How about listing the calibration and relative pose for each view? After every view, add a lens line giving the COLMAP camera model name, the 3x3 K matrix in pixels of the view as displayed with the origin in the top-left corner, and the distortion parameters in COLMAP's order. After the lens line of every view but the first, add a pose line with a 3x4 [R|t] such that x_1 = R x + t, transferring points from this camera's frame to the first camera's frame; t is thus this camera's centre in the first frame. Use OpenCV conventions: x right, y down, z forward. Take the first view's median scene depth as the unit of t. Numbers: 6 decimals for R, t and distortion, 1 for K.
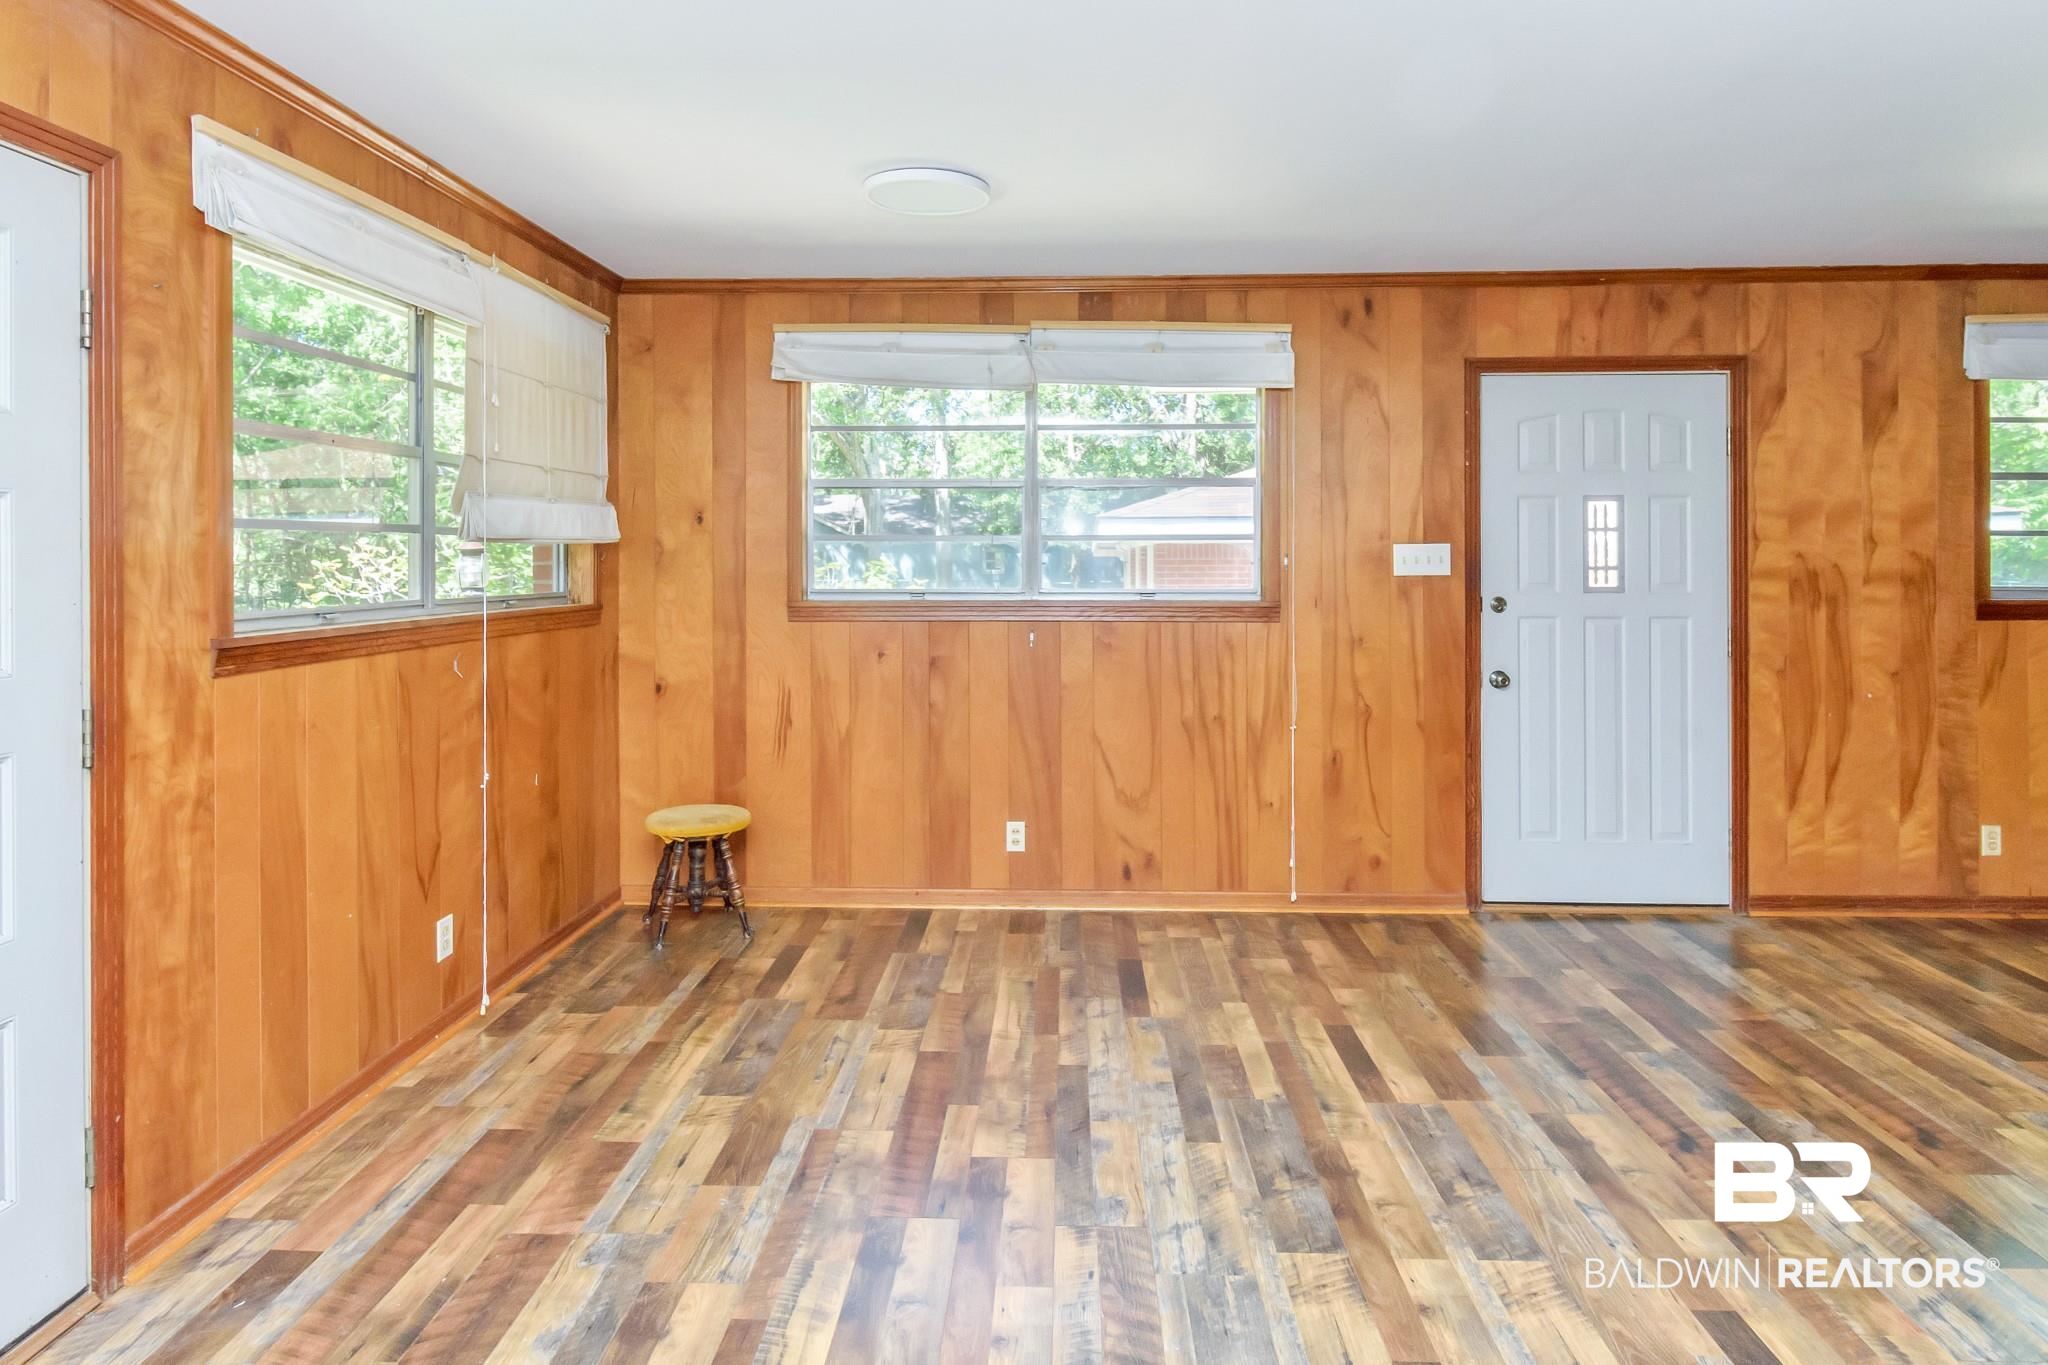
lens RADIAL K [[1191.4, 0, 997.9], [0, 1191.4, 538.7], [0, 0, 1]] dist [0.001229, -0.002310]
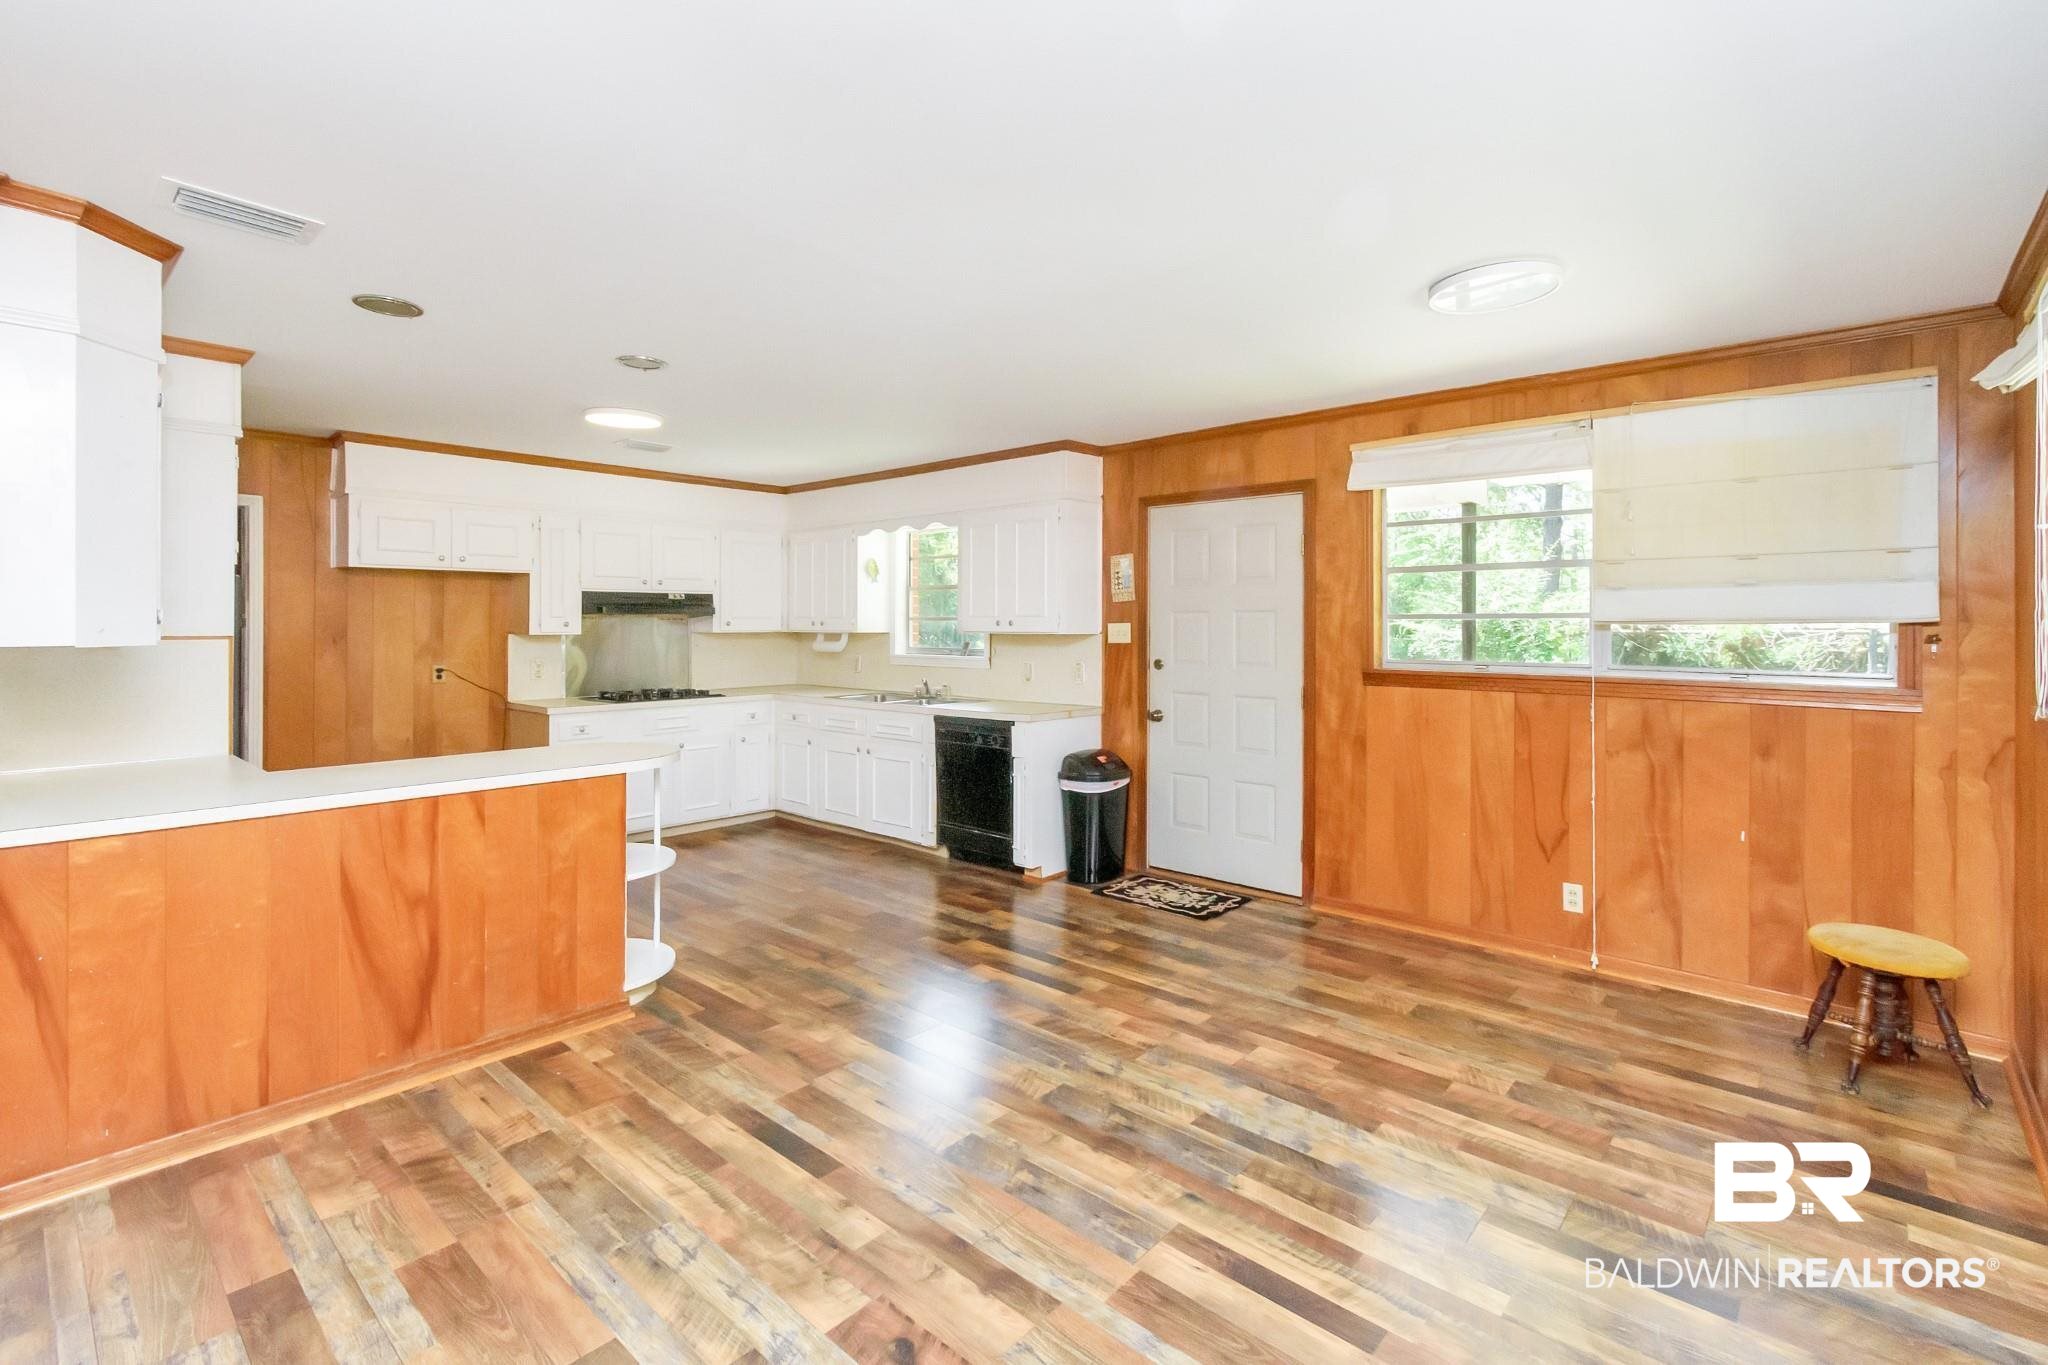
lens RADIAL K [[956.4, 0, 1035.3], [0, 956.4, 614.4], [0, 0, 1]] dist [0.002324, -0.000381]
pose [[-0.635137, -0.008360, -0.772354, 0.641540], [0.003368, 0.999902, -0.013593, 0.001163], [0.772392, -0.011234, -0.635047, 0.924401]]
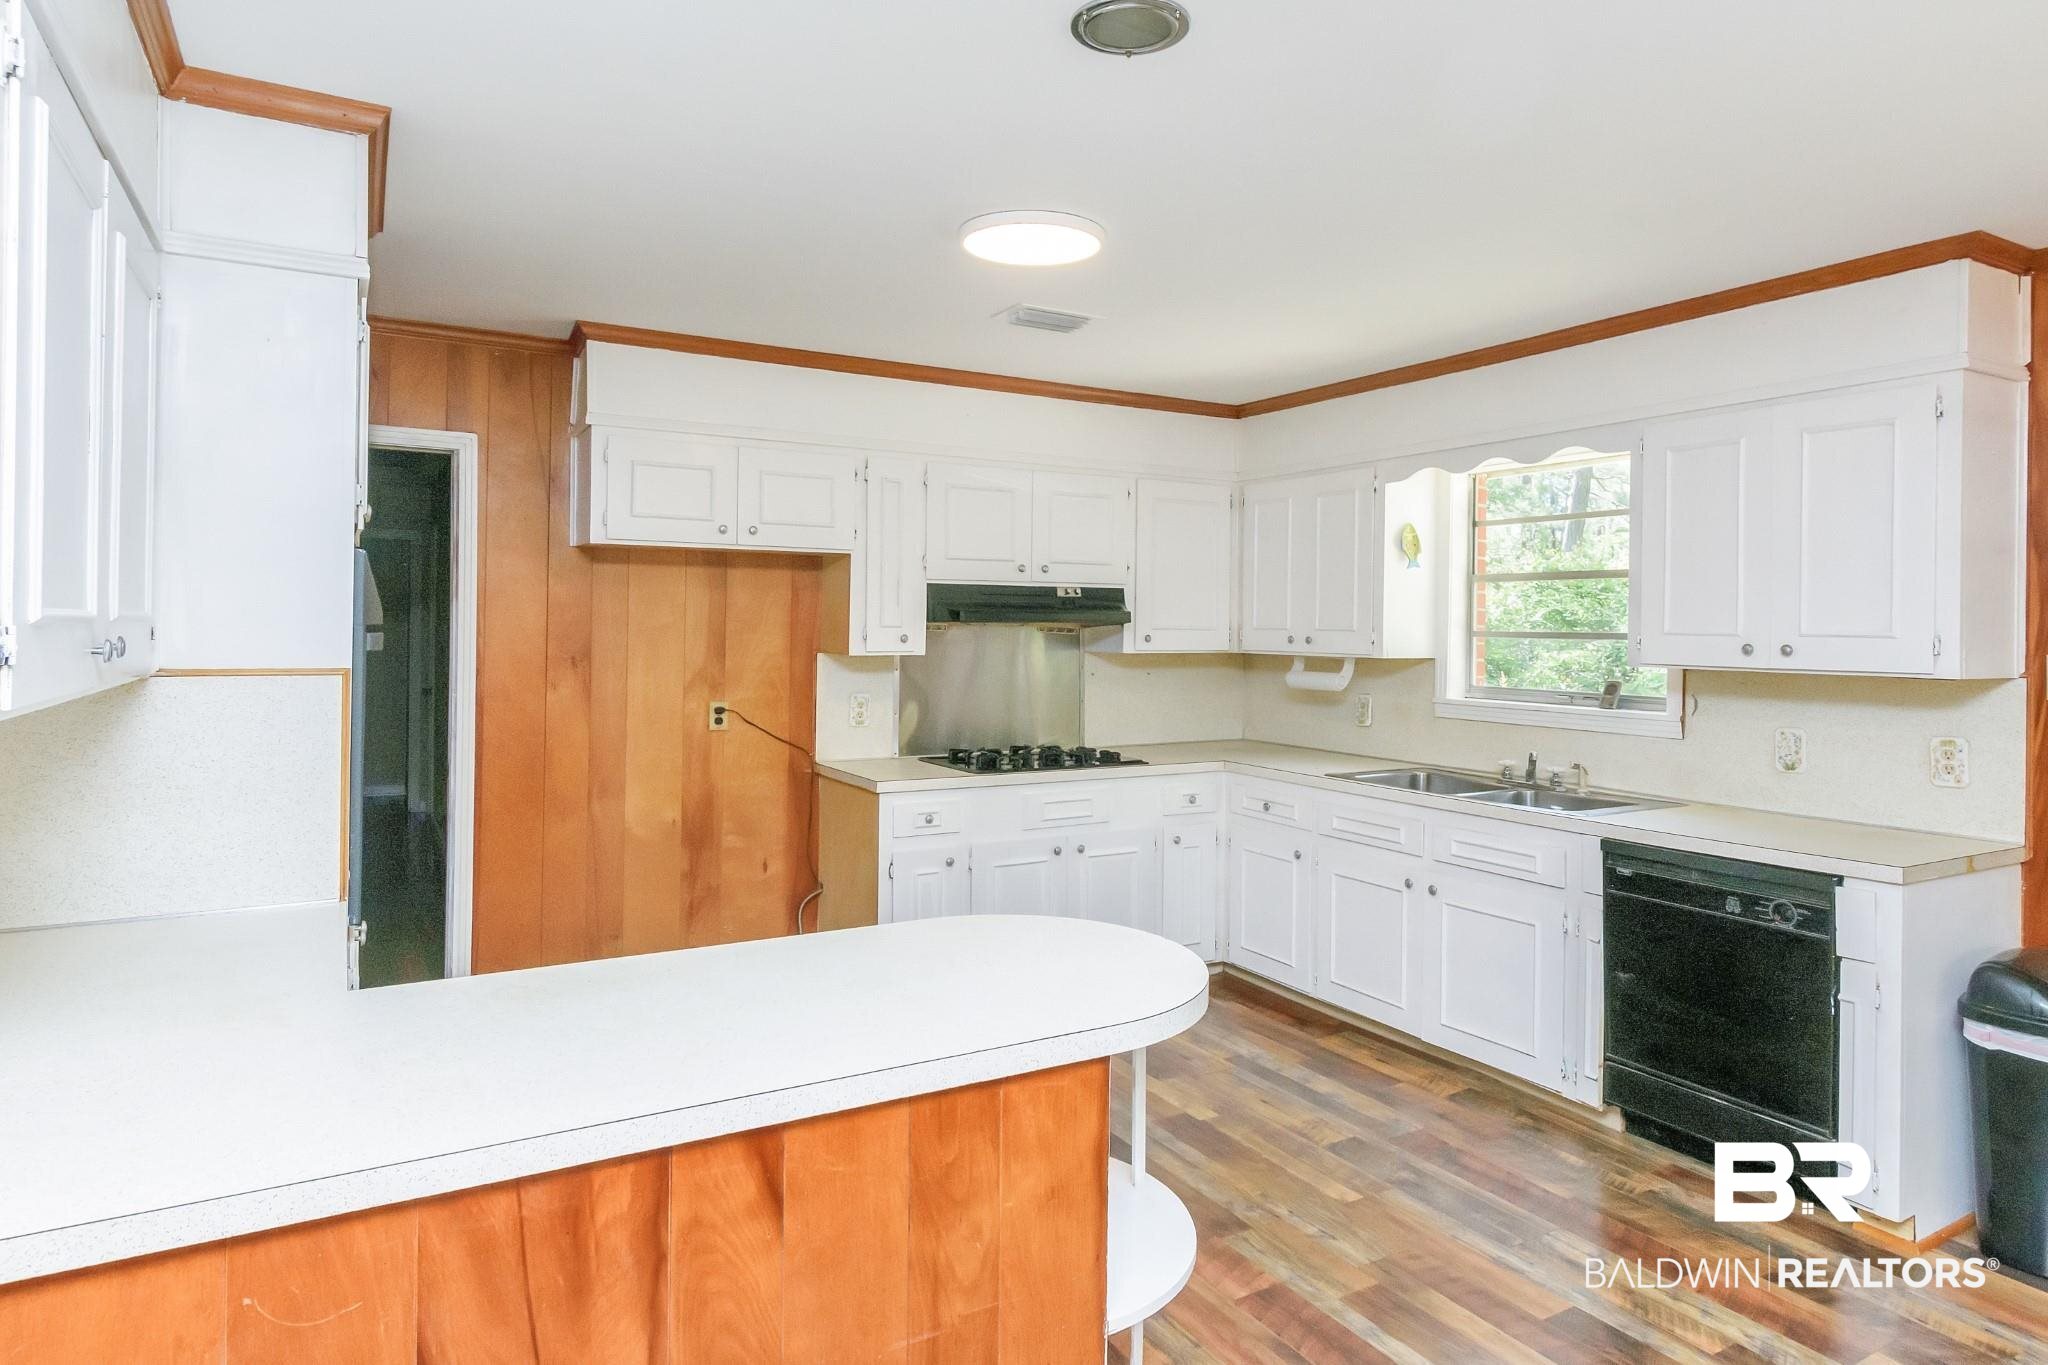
lens RADIAL K [[1191.4, 0, 1011.0], [0, 1191.4, 622.6], [0, 0, 1]] dist [0.001229, -0.002310]
pose [[-0.852727, -0.012291, -0.522212, 0.475750], [-0.009210, 0.999922, -0.008495, -0.010614], [0.522276, -0.002434, -0.852773, 0.483243]]
